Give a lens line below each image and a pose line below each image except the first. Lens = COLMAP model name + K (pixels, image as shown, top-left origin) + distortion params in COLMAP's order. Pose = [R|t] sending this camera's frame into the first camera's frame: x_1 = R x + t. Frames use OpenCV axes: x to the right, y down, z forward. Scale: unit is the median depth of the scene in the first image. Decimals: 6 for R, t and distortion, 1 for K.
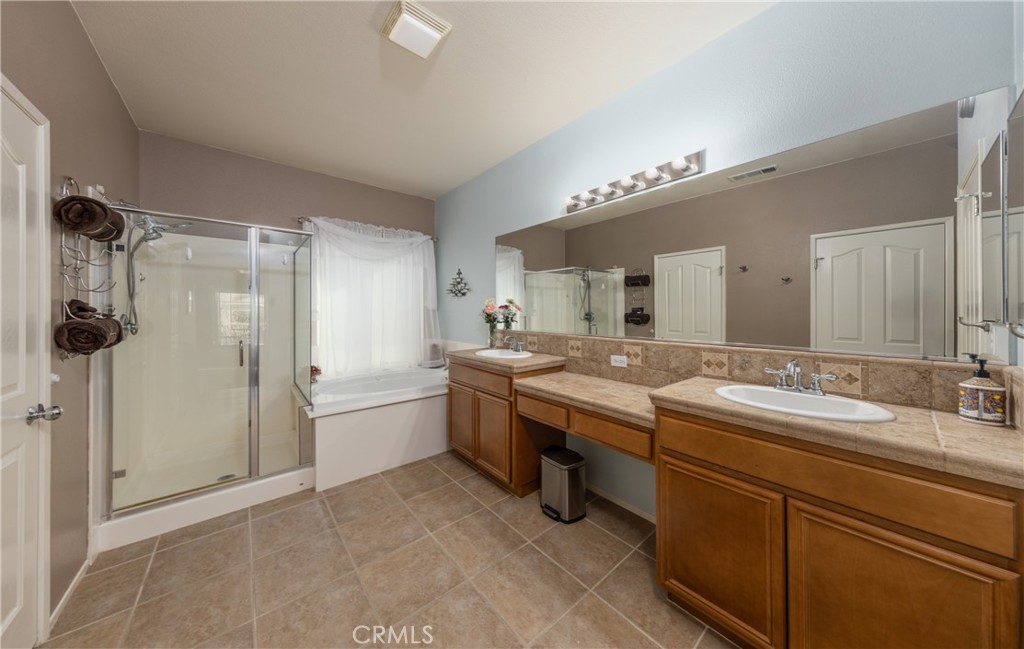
lens RADIAL K [[310.3, 0, 485.4], [0, 310.3, 311.3], [0, 0, 1]] dist [0.000301, 0.000019]
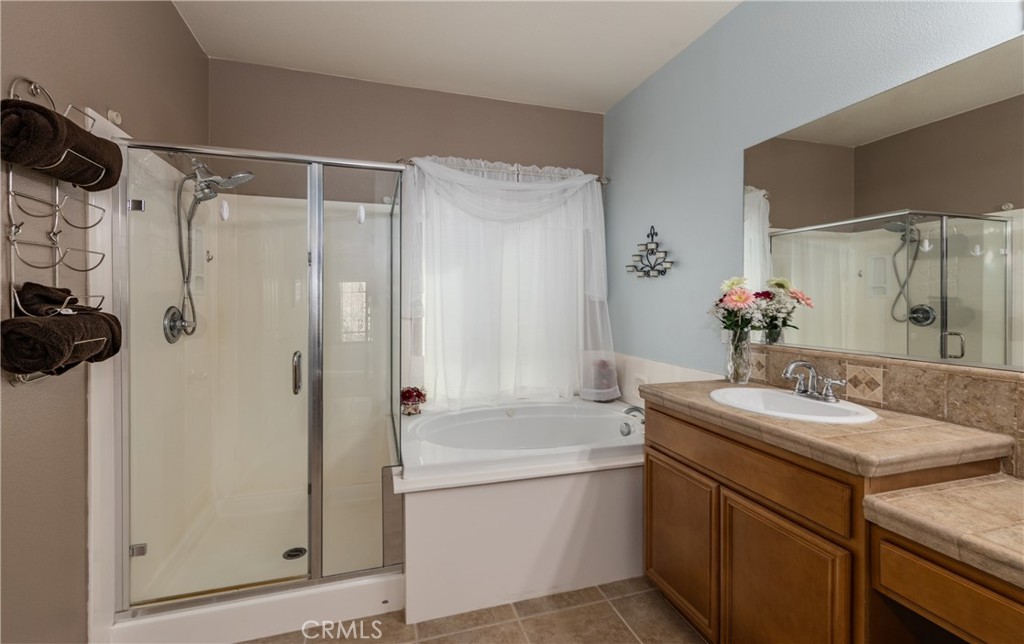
lens RADIAL K [[444.4, 0, 509.0], [0, 444.4, 305.5], [0, 0, 1]] dist [0.000149, 0.000017]
pose [[0.943834, 0.005736, -0.330371, -0.084775], [-0.004031, 0.999975, 0.005847, -0.001452], [0.330396, -0.004187, 0.943833, 0.241937]]
